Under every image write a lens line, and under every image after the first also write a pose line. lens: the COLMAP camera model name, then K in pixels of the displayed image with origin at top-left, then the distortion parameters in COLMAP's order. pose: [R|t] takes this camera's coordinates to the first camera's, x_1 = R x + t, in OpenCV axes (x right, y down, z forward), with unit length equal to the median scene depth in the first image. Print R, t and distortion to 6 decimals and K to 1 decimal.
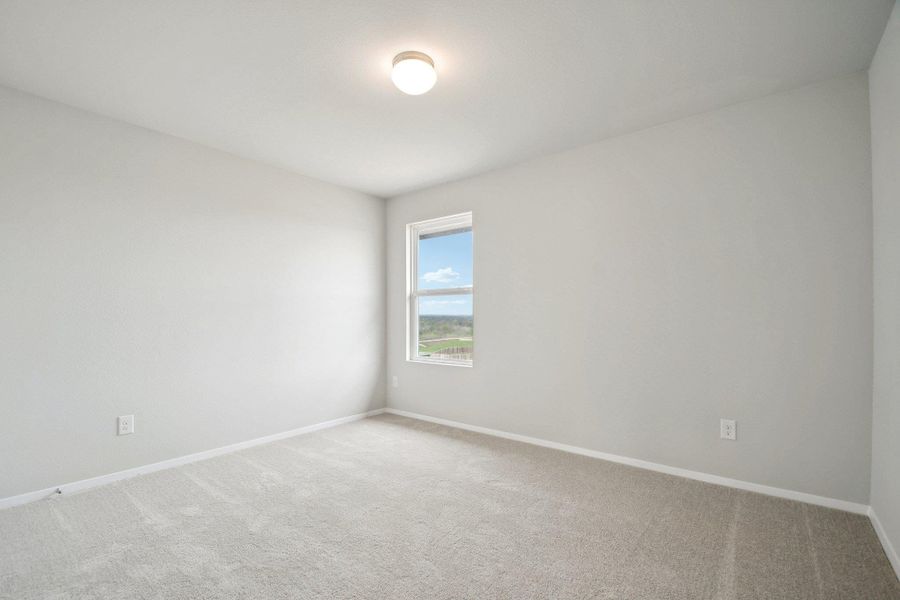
lens RADIAL K [[400.1, 0, 444.0], [0, 400.1, 315.2], [0, 0, 1]] dist [0.001244, -0.000102]
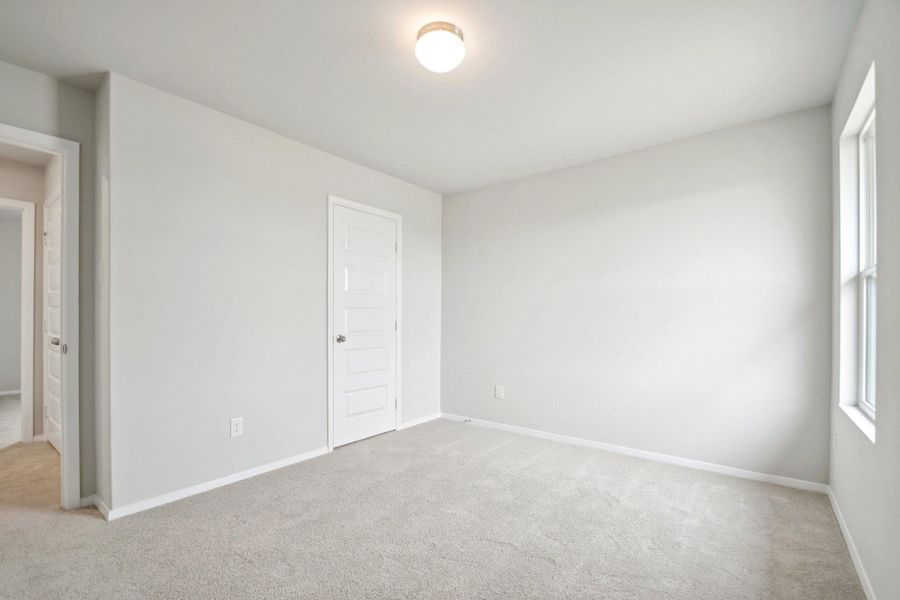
lens RADIAL K [[400.1, 0, 444.0], [0, 400.1, 315.2], [0, 0, 1]] dist [0.001244, -0.000102]
pose [[0.008481, -0.003470, -0.999958, 0.613852], [0.004089, 0.999986, -0.003435, -0.001405], [0.999956, -0.004060, 0.008495, 0.732708]]
